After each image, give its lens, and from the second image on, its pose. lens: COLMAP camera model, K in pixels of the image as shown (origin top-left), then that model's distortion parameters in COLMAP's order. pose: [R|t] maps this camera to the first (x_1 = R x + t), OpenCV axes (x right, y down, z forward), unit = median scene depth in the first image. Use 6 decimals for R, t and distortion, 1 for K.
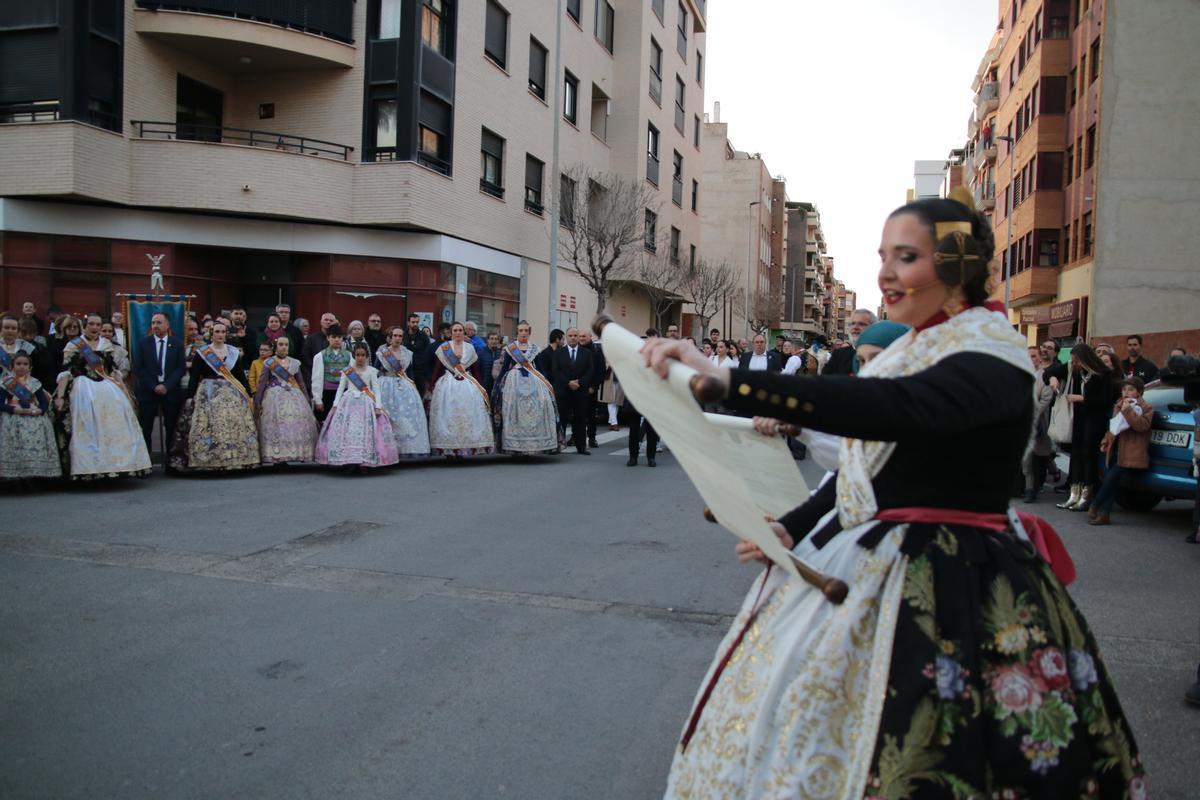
lens RADIAL K [[1040.1, 0, 599.5], [0, 1040.1, 365.5], [0, 0, 1]] dist [-0.005519, -0.000448]
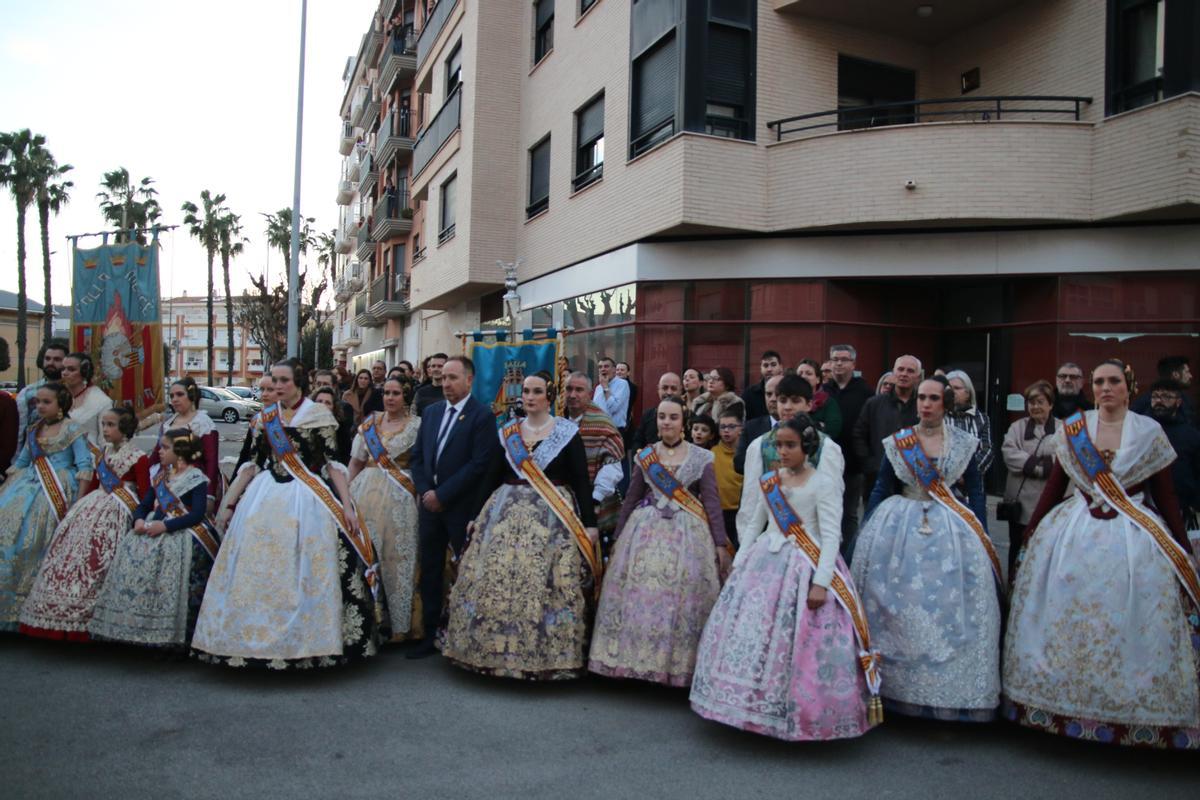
lens RADIAL K [[905.4, 0, 602.1], [0, 905.4, 423.1], [0, 0, 1]] dist [-0.161608, 0.116994]
pose [[0.593906, 0.011022, -0.804459, 0.004827], [-0.019981, 0.999800, -0.001053, -0.015799], [0.804286, 0.016699, 0.594007, 0.697825]]
